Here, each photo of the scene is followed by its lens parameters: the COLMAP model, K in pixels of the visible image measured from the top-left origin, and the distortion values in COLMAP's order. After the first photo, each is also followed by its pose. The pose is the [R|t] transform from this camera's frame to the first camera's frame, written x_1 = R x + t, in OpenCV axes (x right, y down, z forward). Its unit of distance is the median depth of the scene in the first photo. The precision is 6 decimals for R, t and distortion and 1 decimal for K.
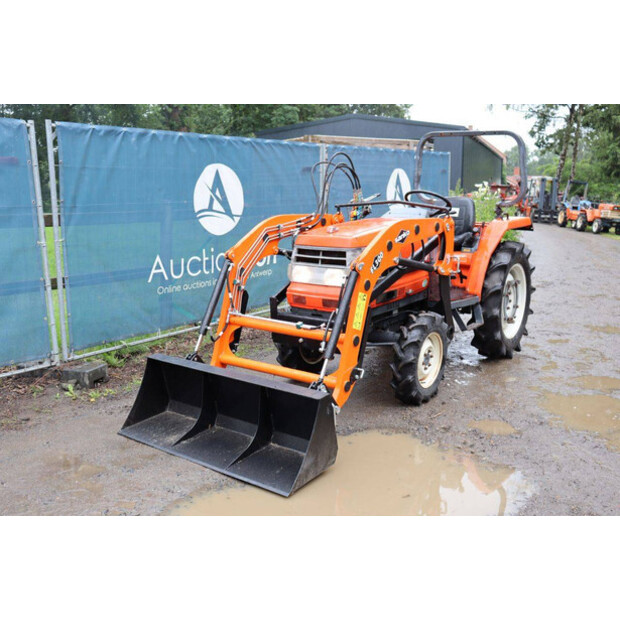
lens RADIAL K [[665.8, 0, 310.0], [0, 665.8, 310.0], [0, 0, 1]] dist [-0.061636, 0.021255]
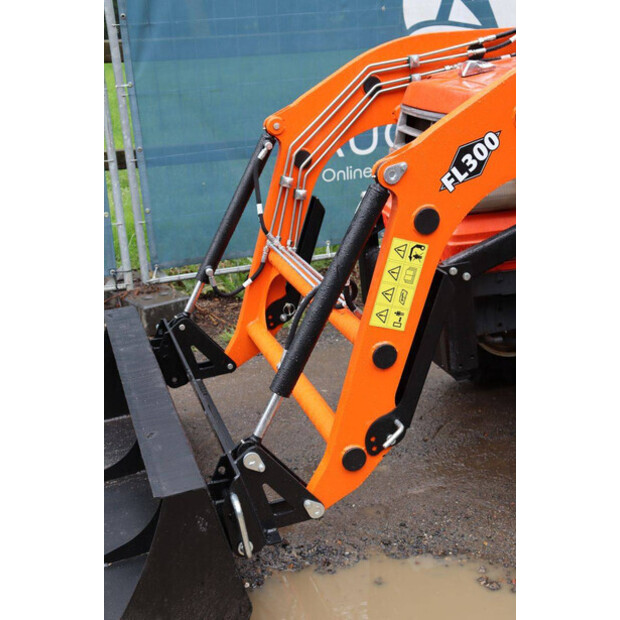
lens RADIAL K [[910.0, 0, 310.0], [0, 910.0, 310.0], [0, 0, 1]] dist [0.075625, 0.150047]
pose [[0.787854, 0.148012, -0.597811, 0.289381], [-0.051918, 0.983197, 0.175007, -0.060913], [0.613670, -0.106843, 0.782301, 0.428616]]
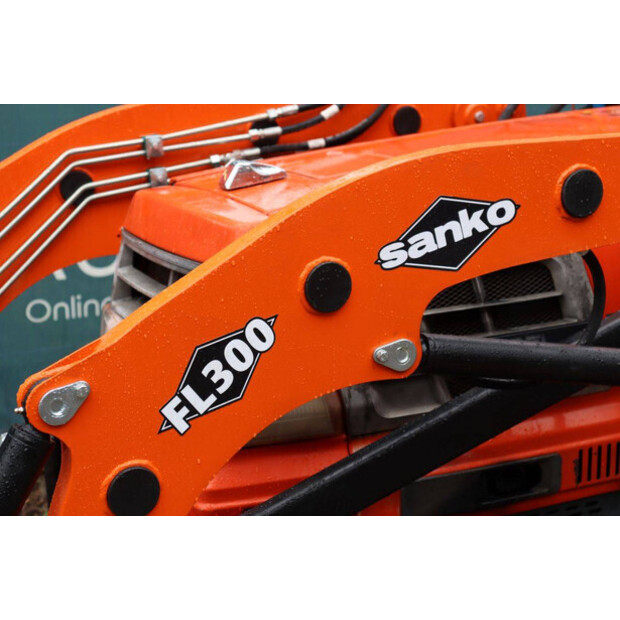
lens RADIAL K [[1414.8, 0, 310.0], [0, 1414.8, 310.0], [0, 0, 1]] dist [0.316246, 0.320157]
pose [[0.874304, 0.087818, -0.477368, 0.262544], [-0.066539, 0.995897, 0.061340, -0.095987], [0.480796, -0.021866, 0.876560, 0.529370]]
